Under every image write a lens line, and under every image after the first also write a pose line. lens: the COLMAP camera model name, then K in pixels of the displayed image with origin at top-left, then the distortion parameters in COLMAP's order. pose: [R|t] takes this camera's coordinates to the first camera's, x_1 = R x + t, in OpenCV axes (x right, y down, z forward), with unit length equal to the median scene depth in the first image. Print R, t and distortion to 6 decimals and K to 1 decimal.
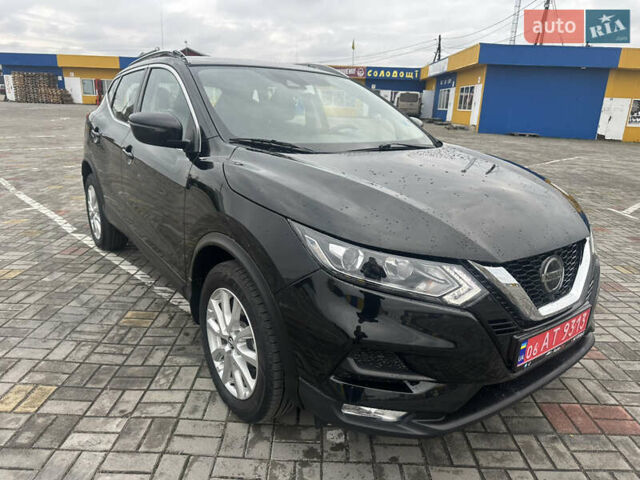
lens RADIAL K [[452.4, 0, 320.8], [0, 452.4, 237.4], [0, 0, 1]] dist [0.022727, -0.022874]
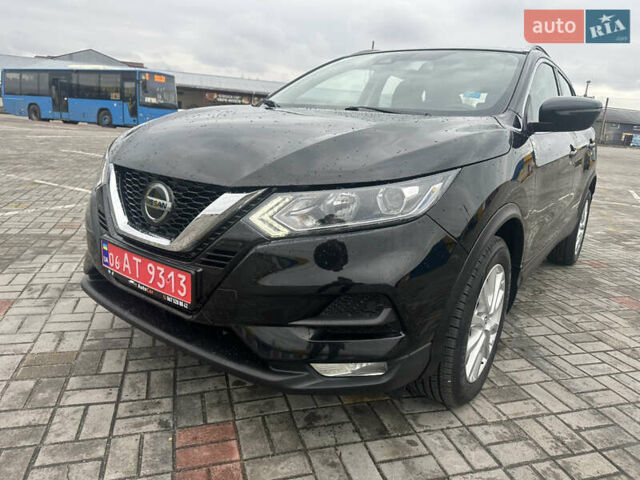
lens RADIAL K [[452.4, 0, 317.0], [0, 452.4, 237.7], [0, 0, 1]] dist [0.022727, -0.022874]
pose [[0.285750, 0.216781, -0.933463, 1.190052], [-0.329729, 0.936844, 0.116630, -0.051905], [0.899792, 0.274463, 0.339182, 0.817153]]
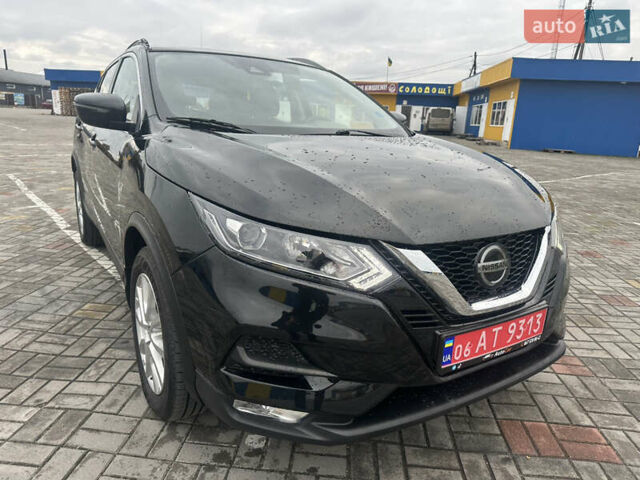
lens RADIAL K [[452.4, 0, 317.9], [0, 452.4, 238.1], [0, 0, 1]] dist [0.022727, -0.022874]
pose [[0.996614, 0.027372, -0.077538, 0.196109], [-0.030016, 0.999000, -0.033143, 0.056114], [0.076553, 0.035358, 0.996438, 0.087455]]
